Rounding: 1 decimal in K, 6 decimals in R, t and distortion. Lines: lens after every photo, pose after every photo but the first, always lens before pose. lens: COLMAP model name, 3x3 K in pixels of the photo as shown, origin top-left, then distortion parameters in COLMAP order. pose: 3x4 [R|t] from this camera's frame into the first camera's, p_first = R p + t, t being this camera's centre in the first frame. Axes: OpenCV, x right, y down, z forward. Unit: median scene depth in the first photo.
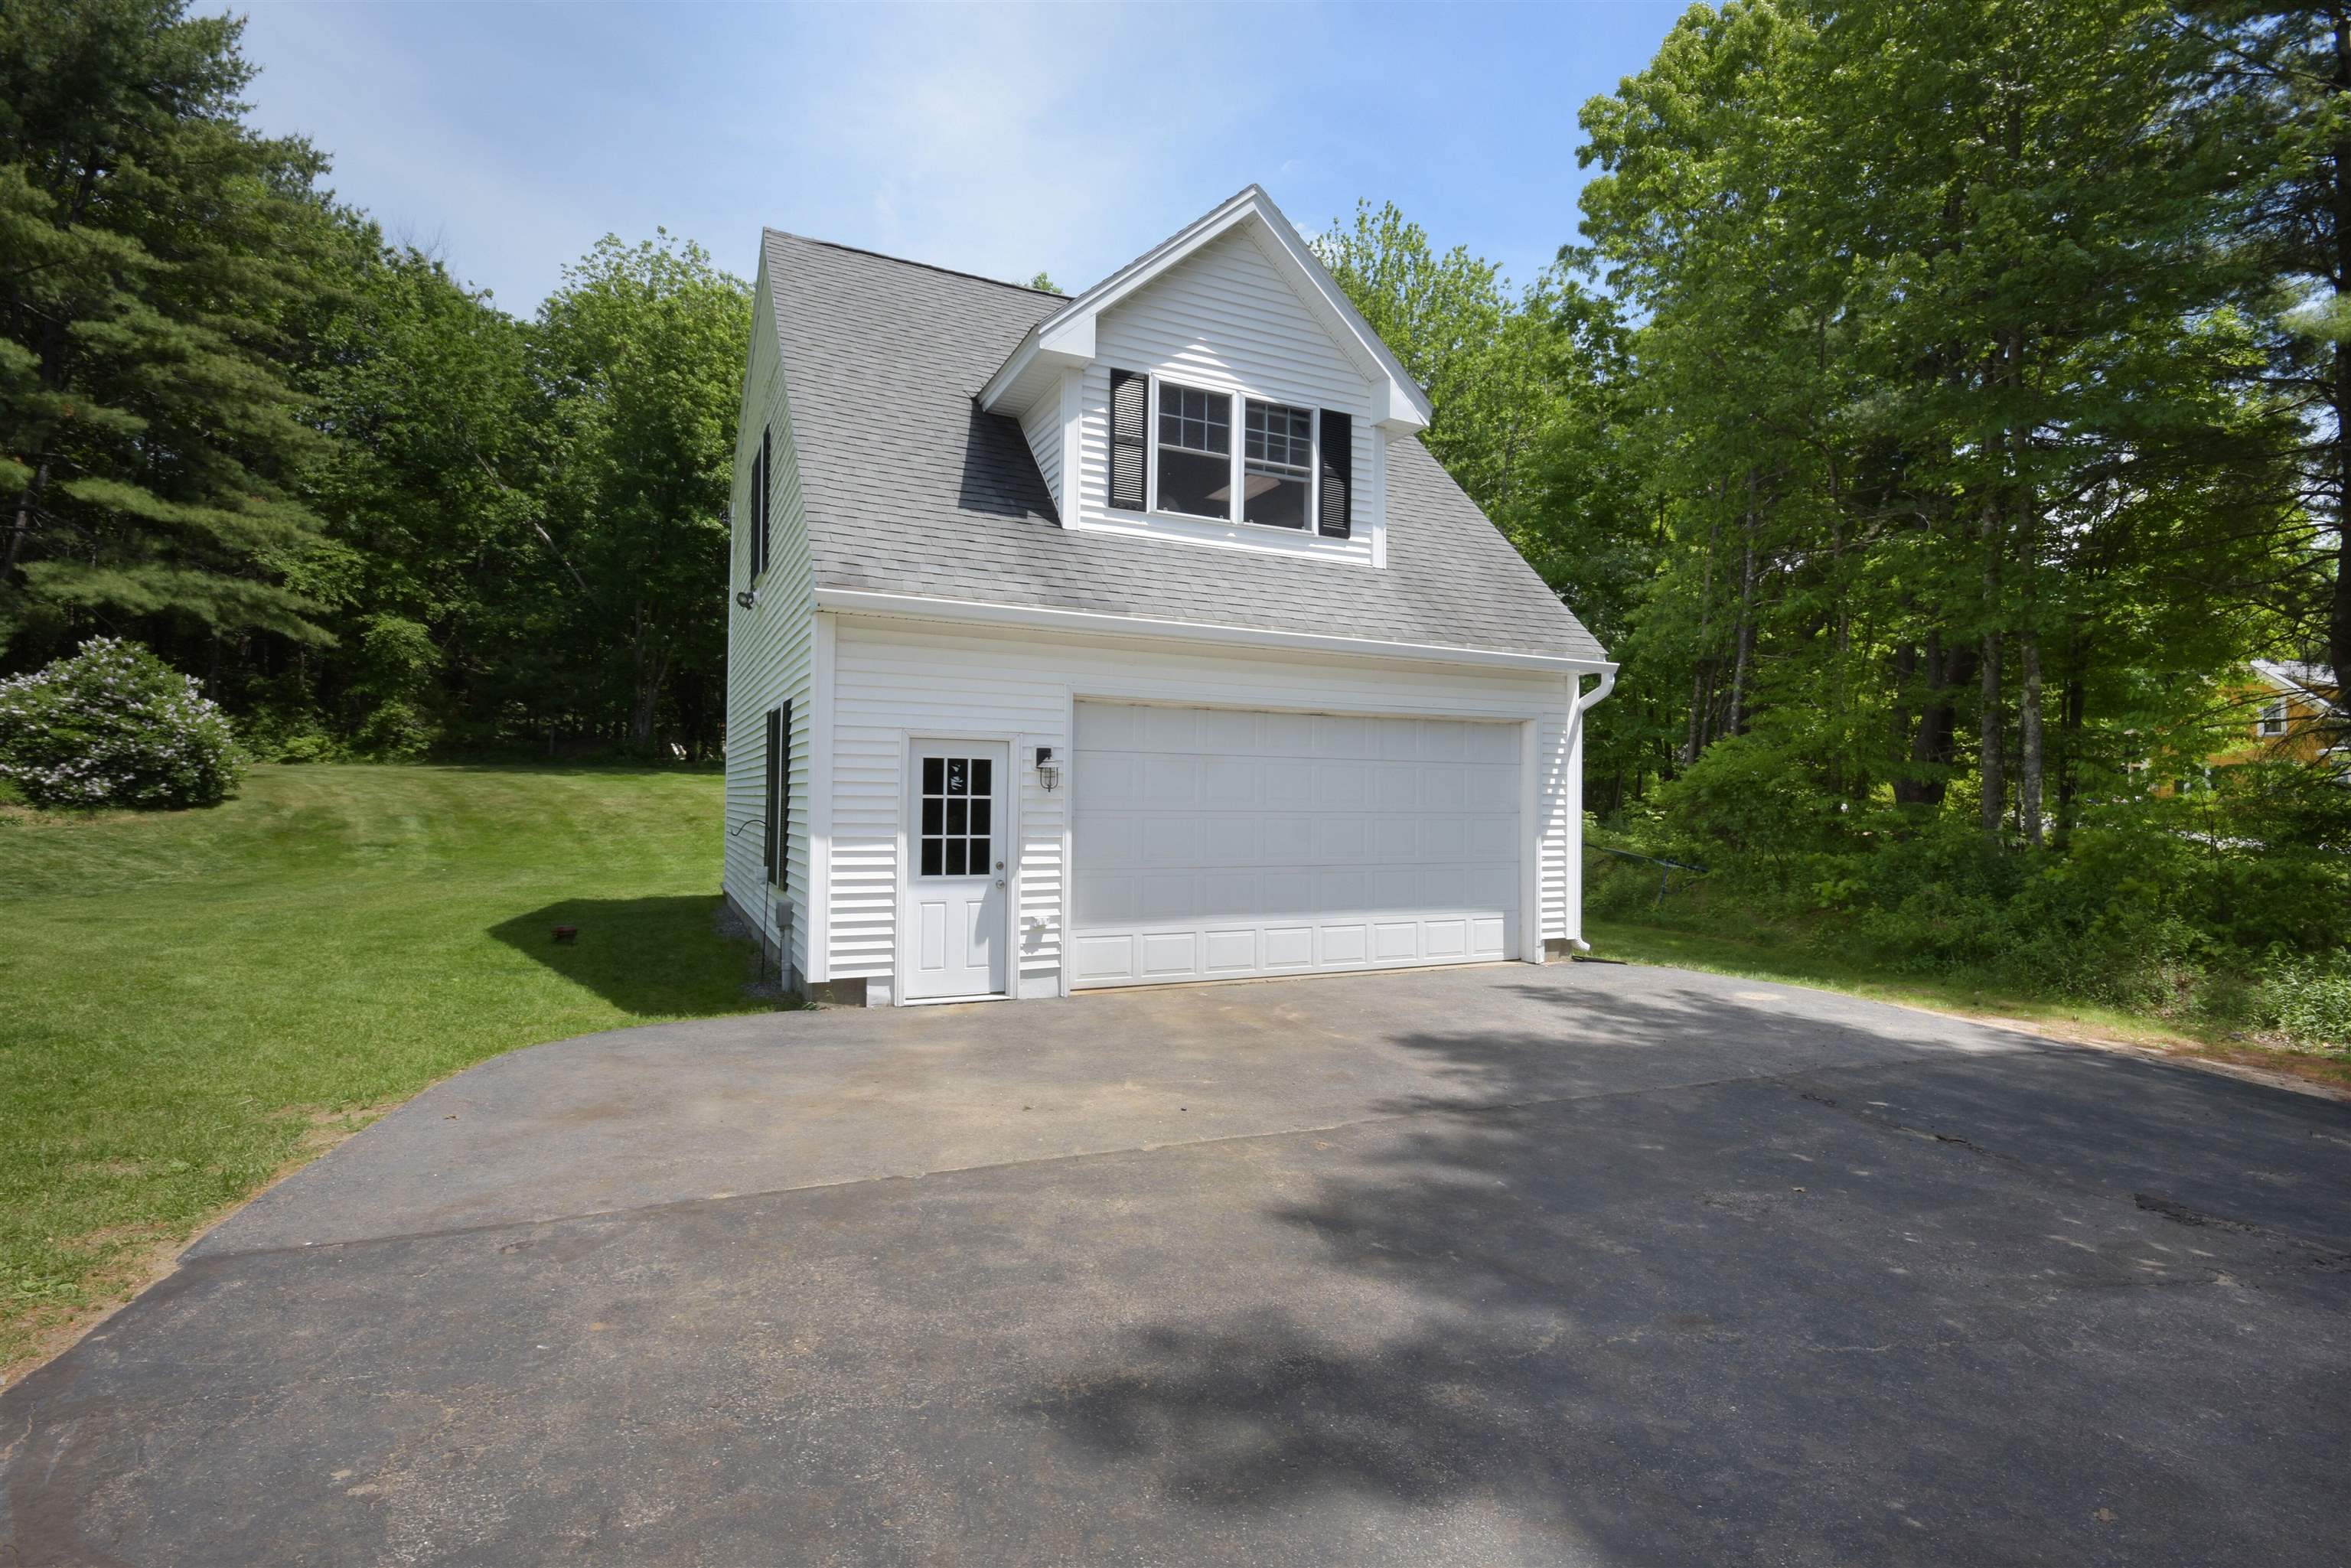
lens RADIAL K [[1048.8, 0, 1175.5], [0, 1048.8, 784.0], [0, 0, 1]] dist [-0.001884, -0.001401]
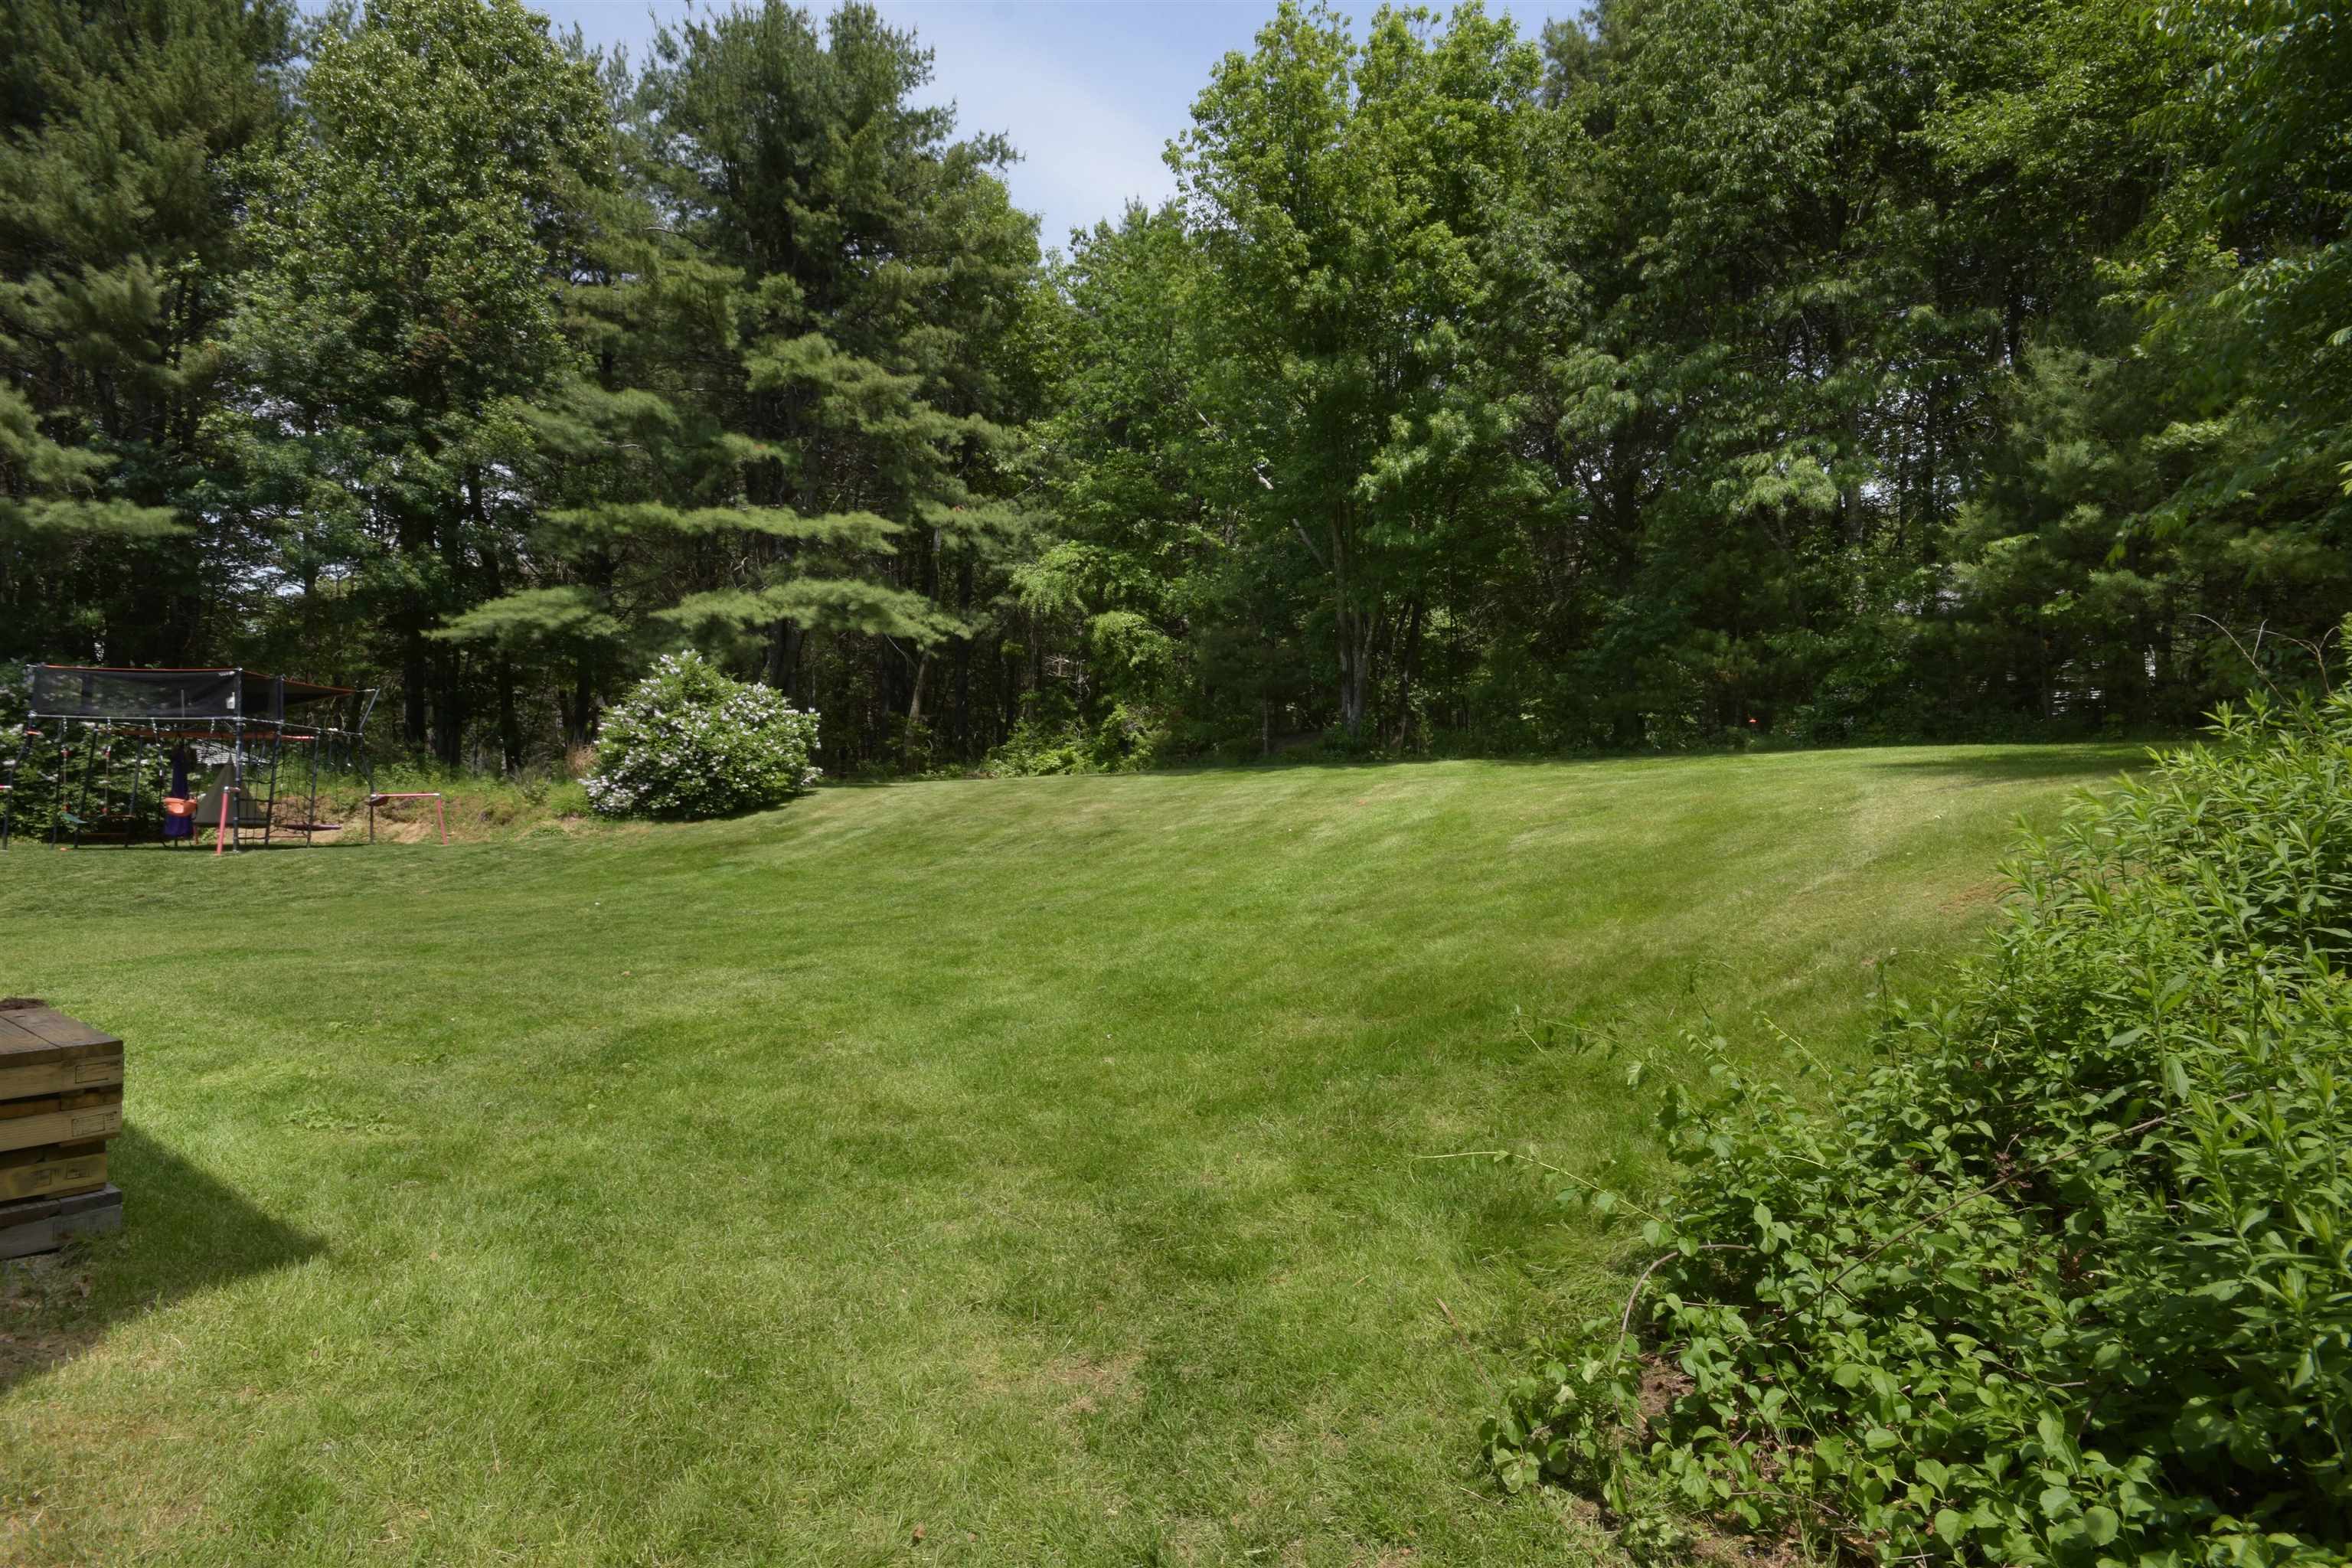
lens RADIAL K [[1049.3, 0, 1176.0], [0, 1049.3, 784.0], [0, 0, 1]] dist [-0.001884, -0.001401]
pose [[0.525260, -0.027629, -0.850493, 0.064493], [0.014551, 0.999618, -0.023487, 0.013262], [0.850818, -0.000039, 0.525461, 0.574797]]
